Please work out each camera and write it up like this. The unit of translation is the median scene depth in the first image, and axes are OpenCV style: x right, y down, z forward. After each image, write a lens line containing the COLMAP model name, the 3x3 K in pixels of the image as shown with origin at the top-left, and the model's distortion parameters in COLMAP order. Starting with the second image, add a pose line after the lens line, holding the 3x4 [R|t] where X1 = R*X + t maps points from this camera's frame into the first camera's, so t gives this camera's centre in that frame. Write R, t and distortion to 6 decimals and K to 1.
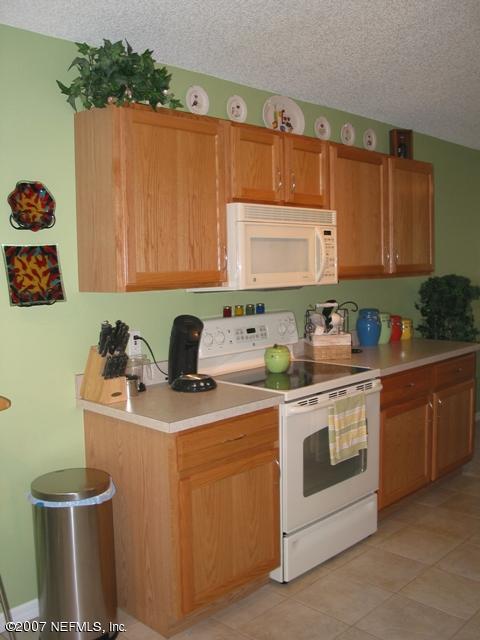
lens RADIAL K [[641.8, 0, 240.0], [0, 641.8, 320.0], [0, 0, 1]] dist [-0.132270, 0.028024]
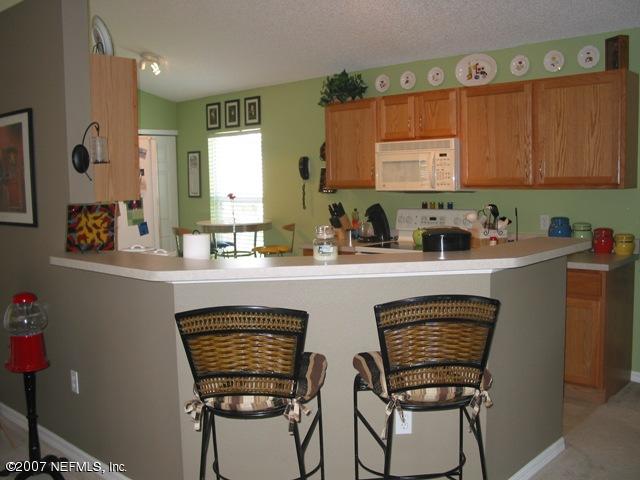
lens RADIAL K [[641.8, 0, 320.0], [0, 641.8, 240.0], [0, 0, 1]] dist [-0.132270, 0.028024]
pose [[0.049816, 0.115884, -0.992013, 1.549124], [-0.073716, 0.990963, 0.112060, -0.085821], [0.996034, 0.067545, 0.057908, 0.647055]]
